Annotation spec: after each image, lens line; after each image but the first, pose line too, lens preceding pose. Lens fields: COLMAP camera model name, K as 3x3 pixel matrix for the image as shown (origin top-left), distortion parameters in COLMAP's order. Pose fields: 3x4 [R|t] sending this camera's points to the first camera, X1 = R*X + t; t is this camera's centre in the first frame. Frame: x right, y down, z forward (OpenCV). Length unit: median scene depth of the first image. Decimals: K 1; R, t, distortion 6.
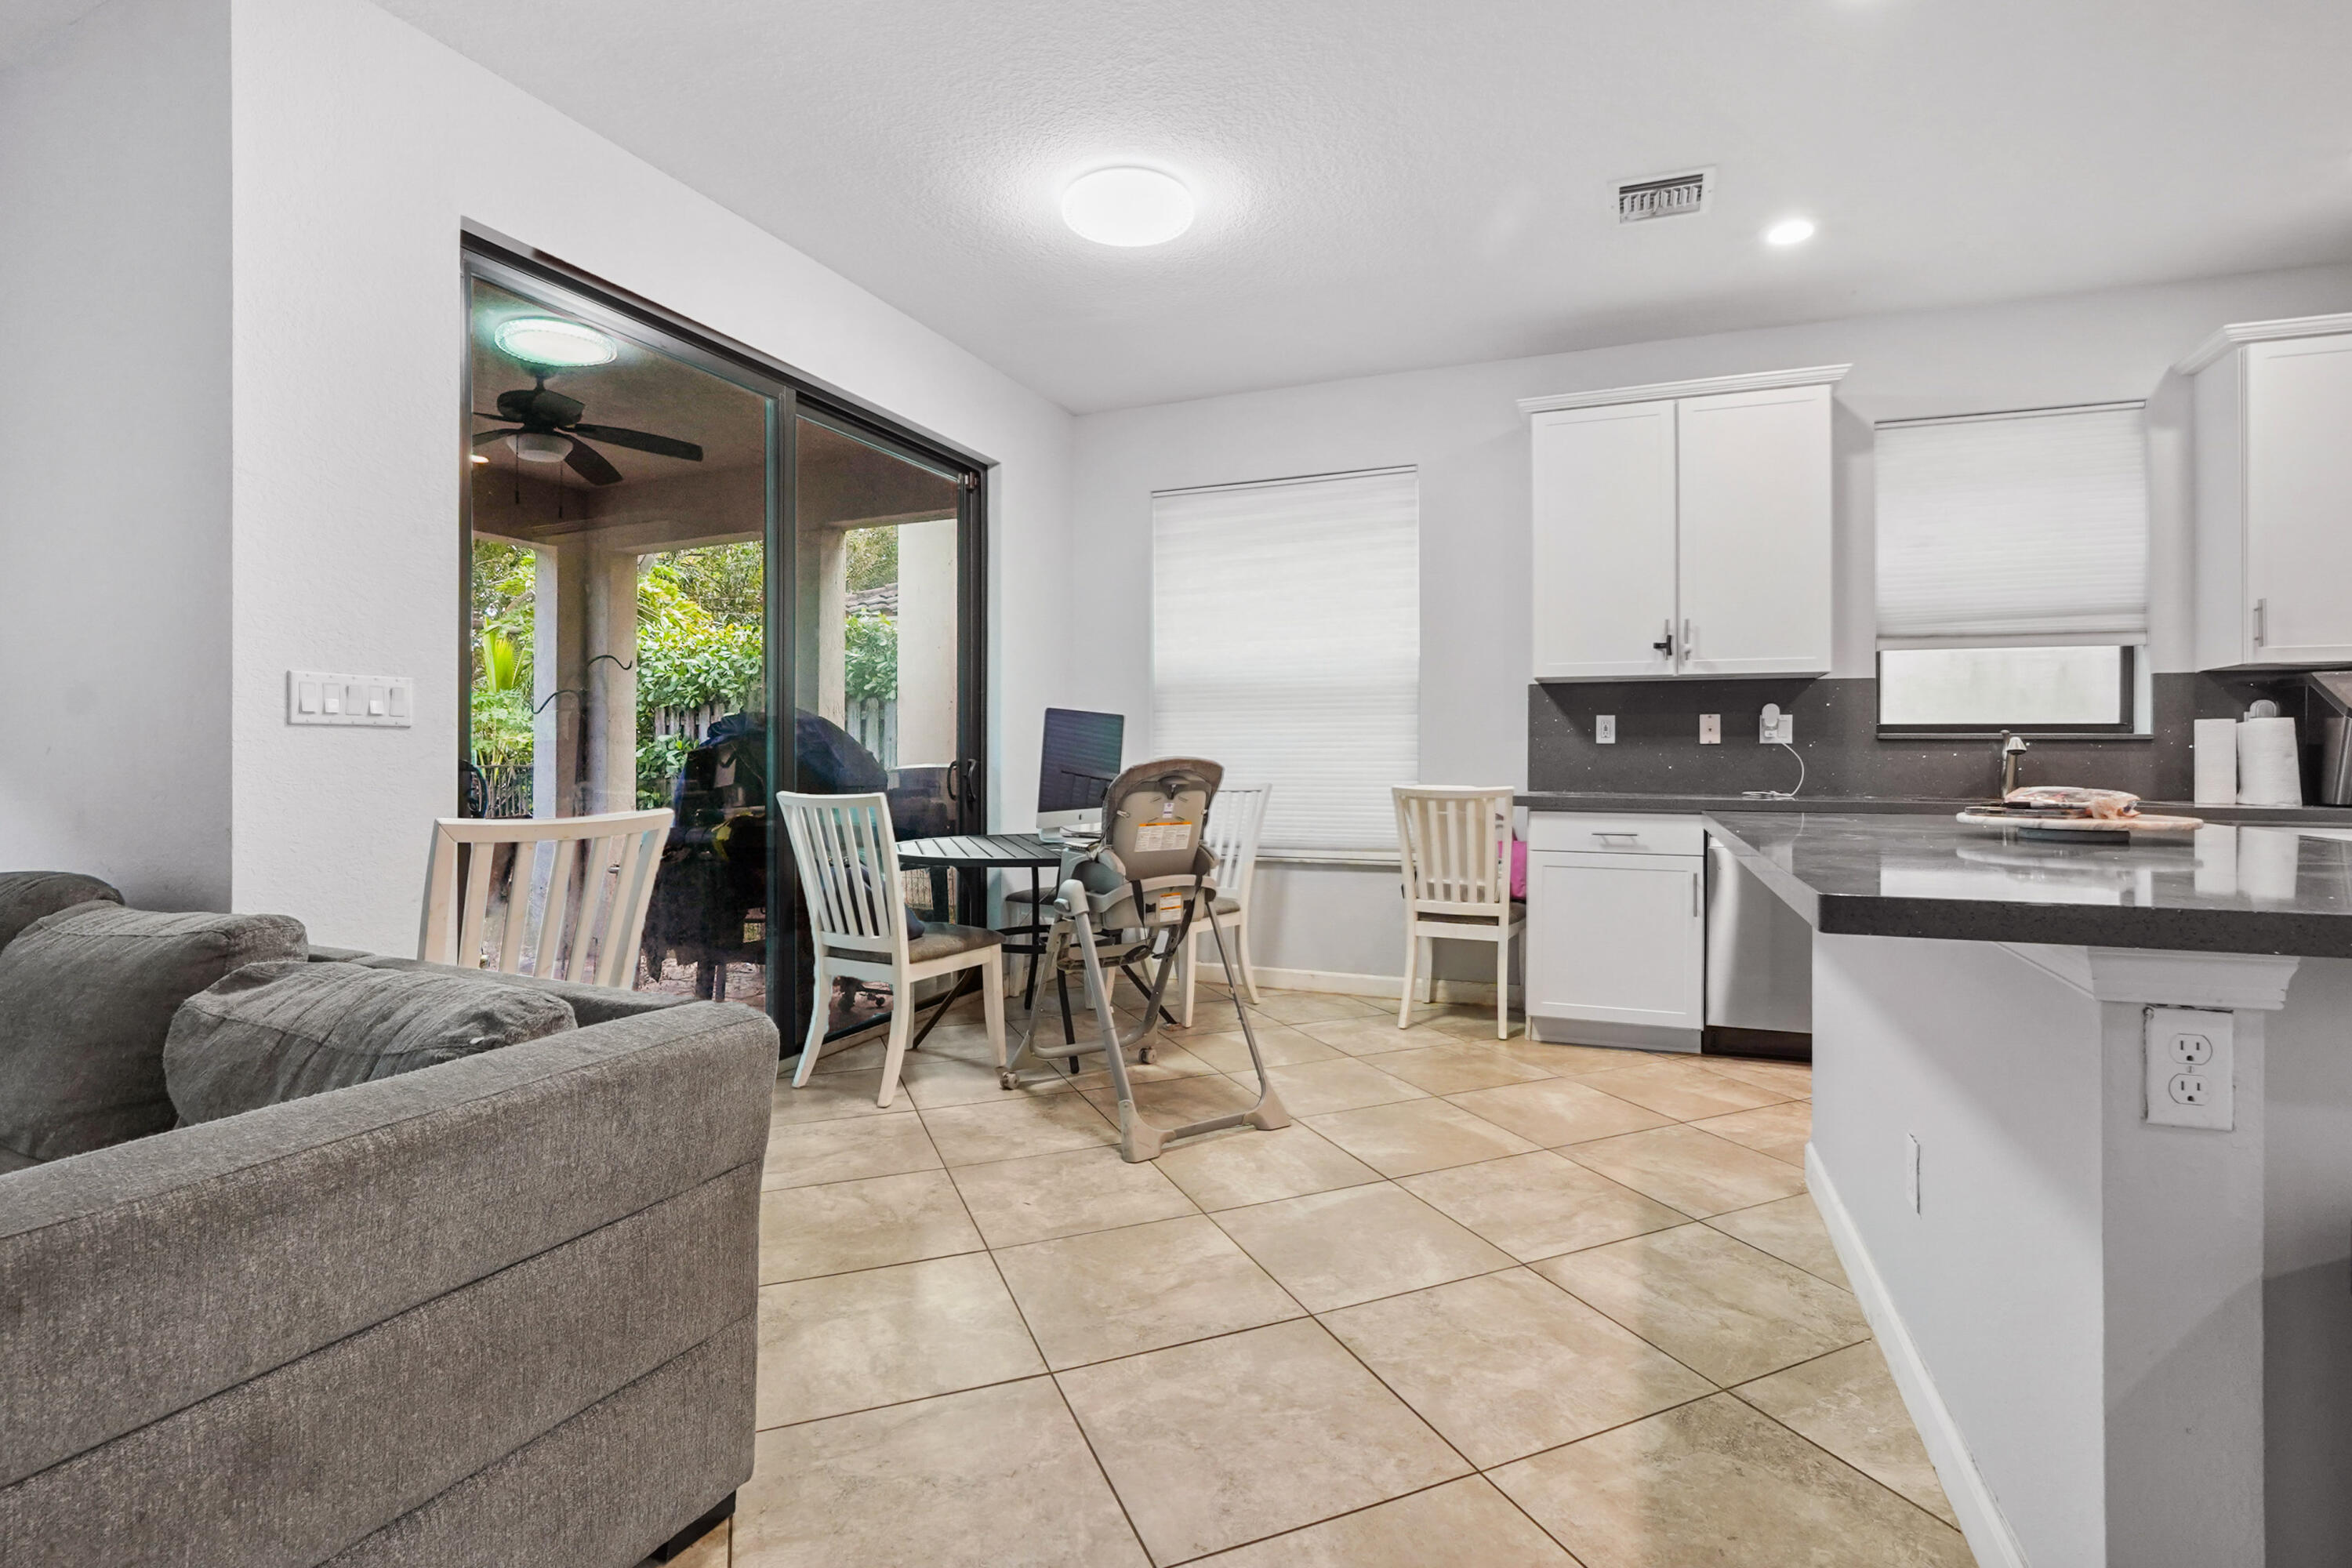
lens RADIAL K [[1046.6, 0, 1218.5], [0, 1046.6, 763.2], [0, 0, 1]] dist [-0.018590, 0.000964]
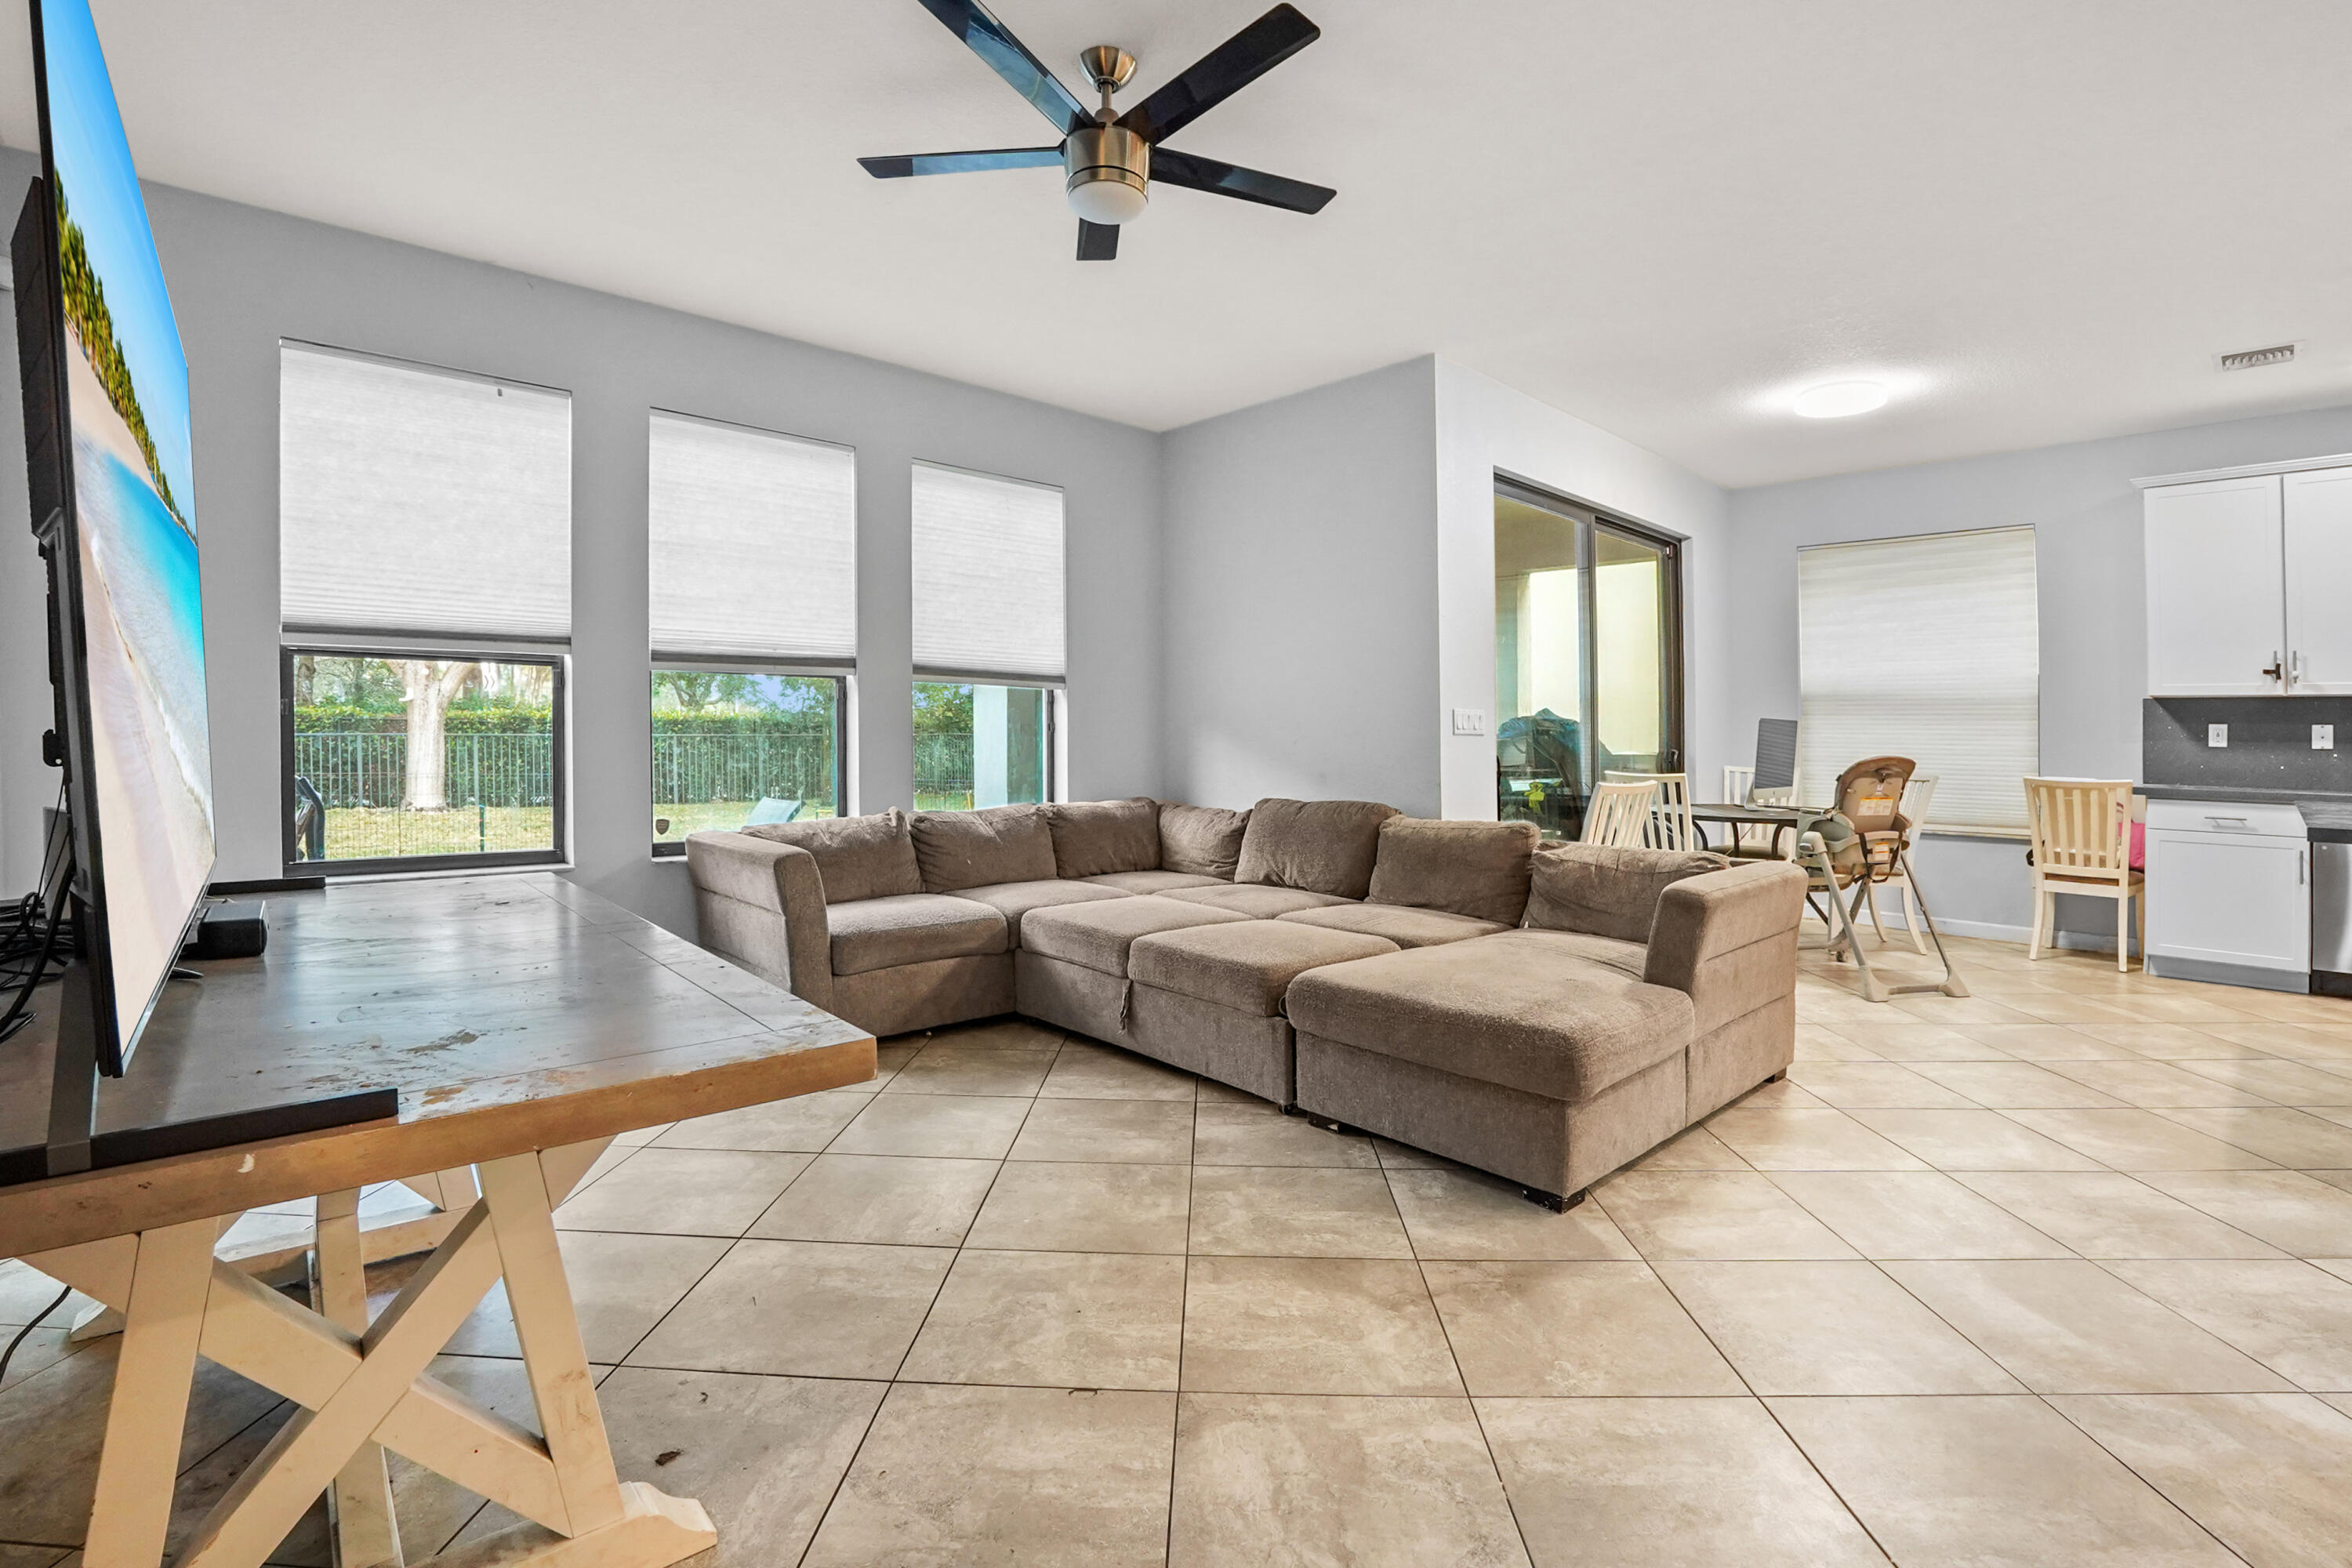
lens RADIAL K [[1090.3, 0, 1225.5], [0, 1090.3, 721.0], [0, 0, 1]] dist [-0.044982, 0.004153]
pose [[0.919844, 0.002537, -0.392277, -0.245106], [-0.012090, 0.999687, -0.021886, -0.008612], [0.392099, 0.024875, 0.919587, -0.666162]]
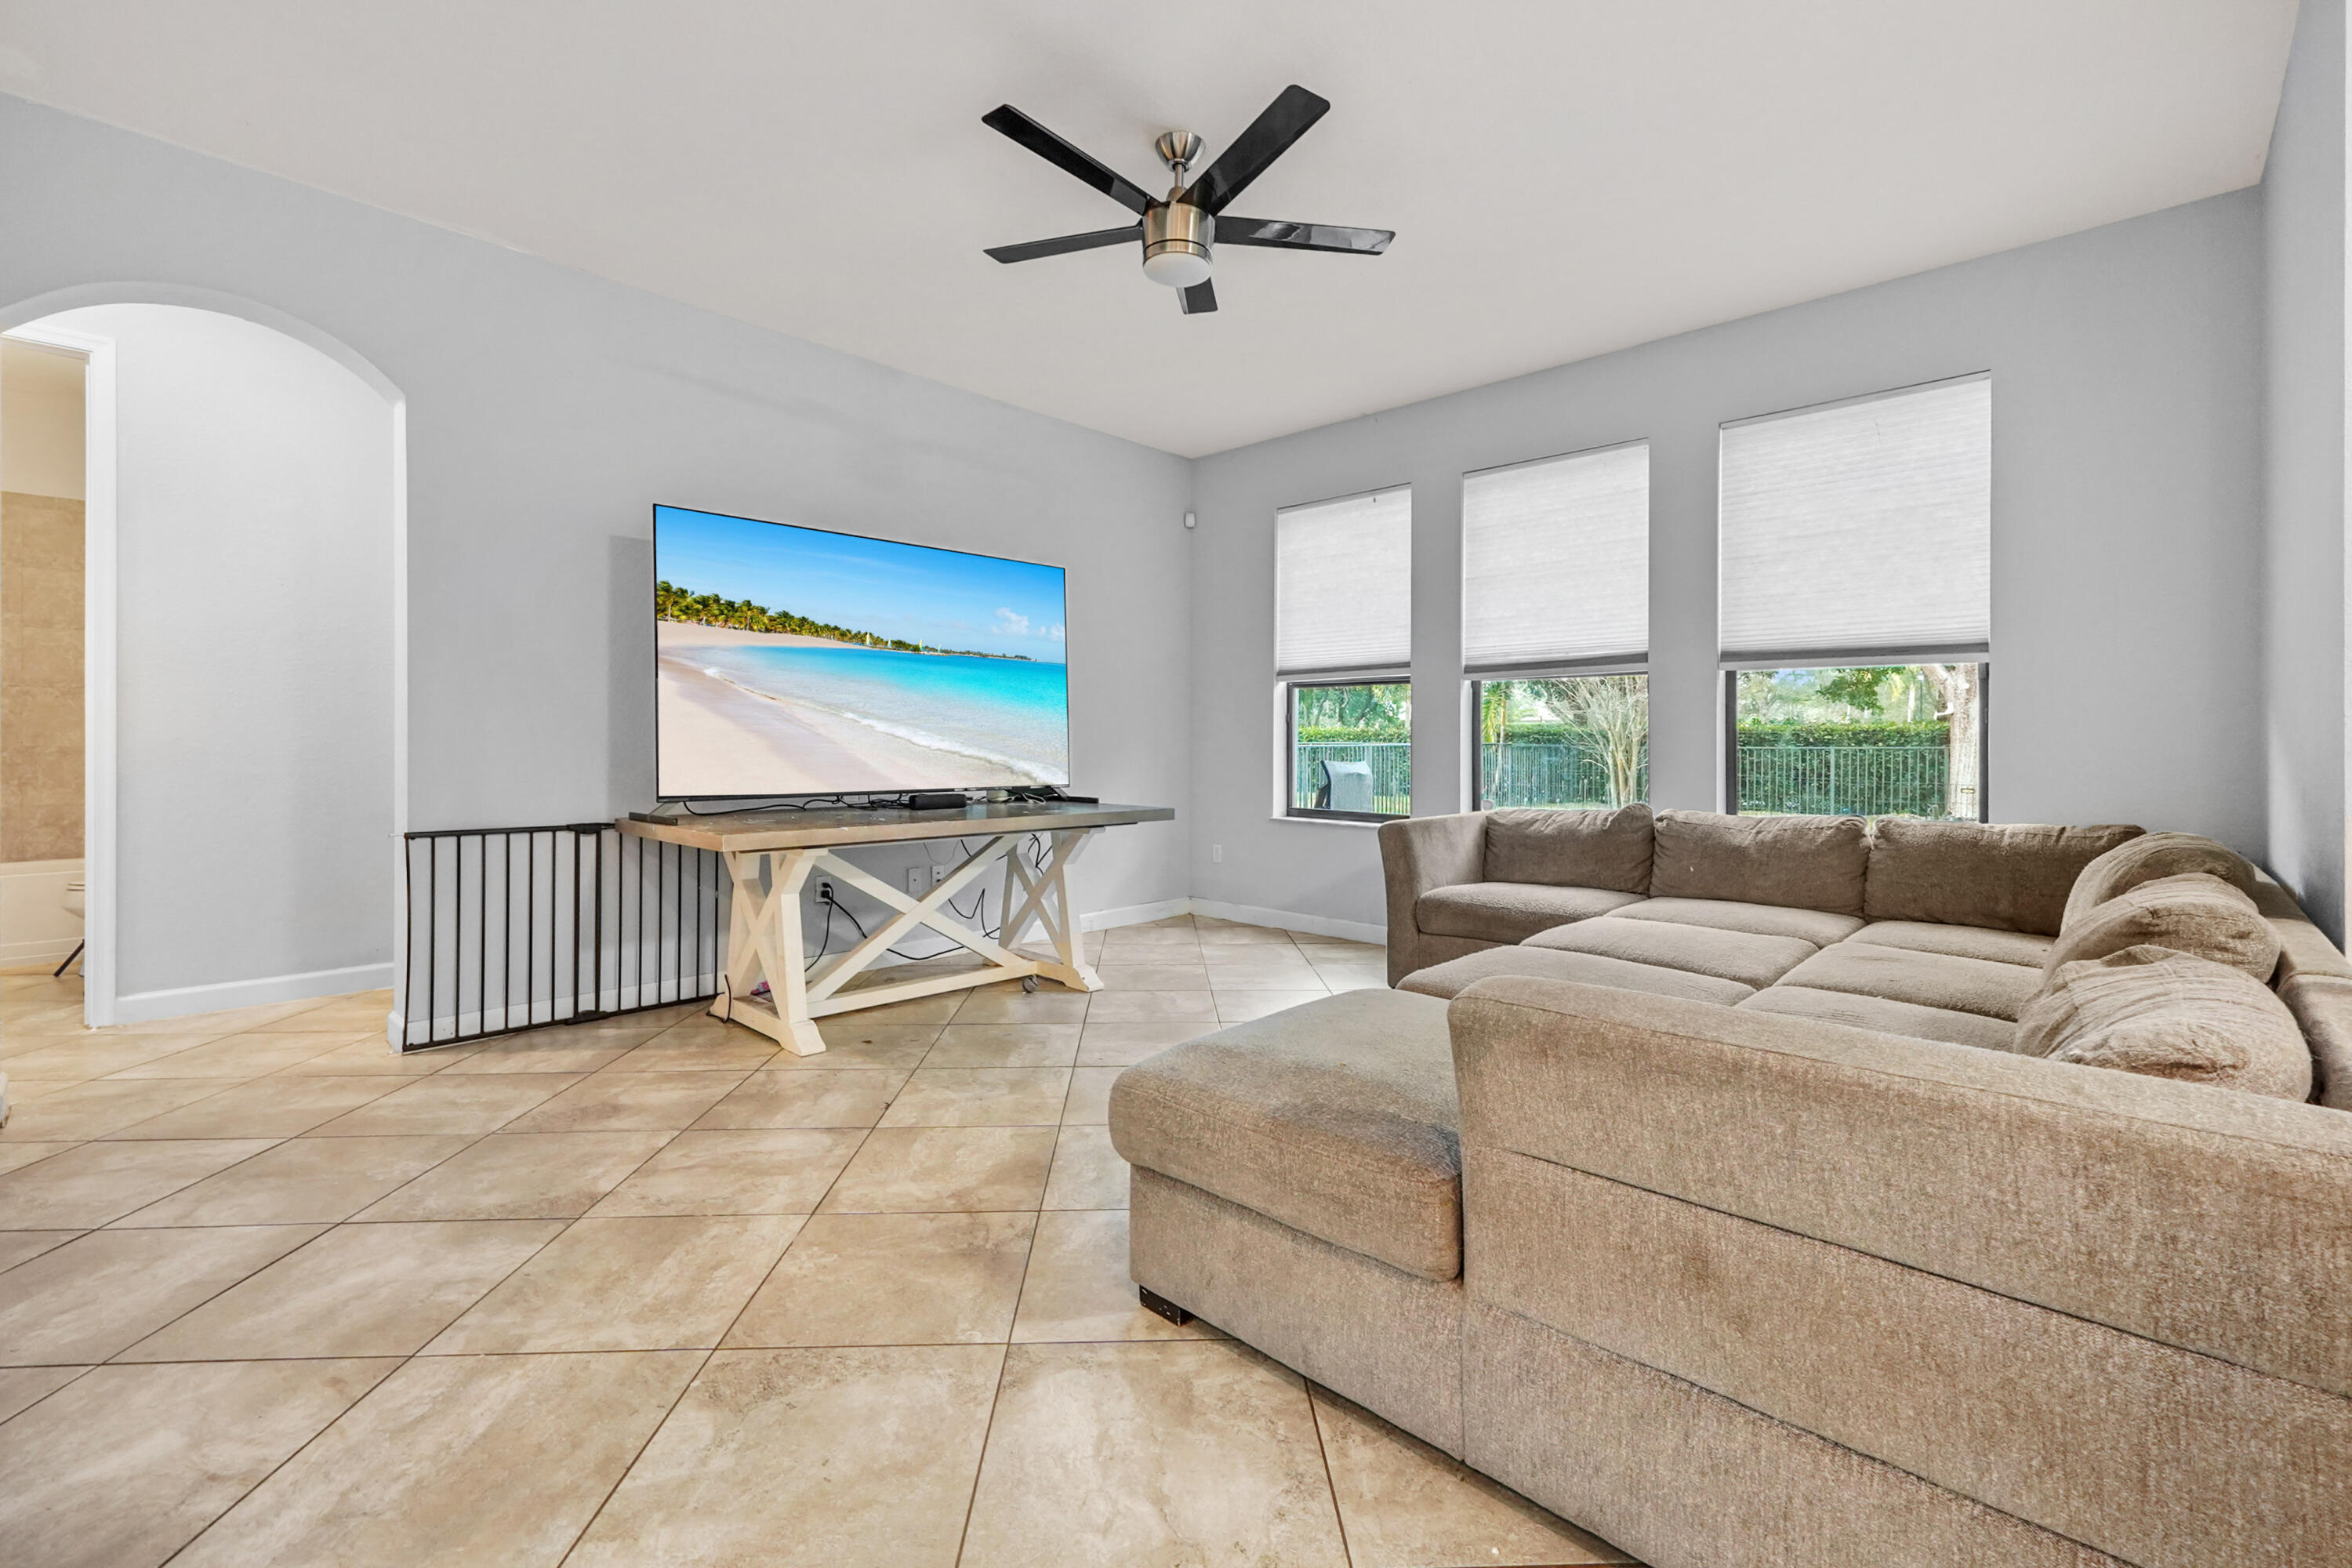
lens RADIAL K [[1046.6, 0, 1200.3], [0, 1046.6, 735.7], [0, 0, 1]] dist [-0.018590, 0.000964]
pose [[-0.363498, -0.011265, -0.931527, 0.164177], [-0.011837, 0.999902, -0.007473, 0.007428], [0.931520, 0.008310, -0.363596, 0.279789]]
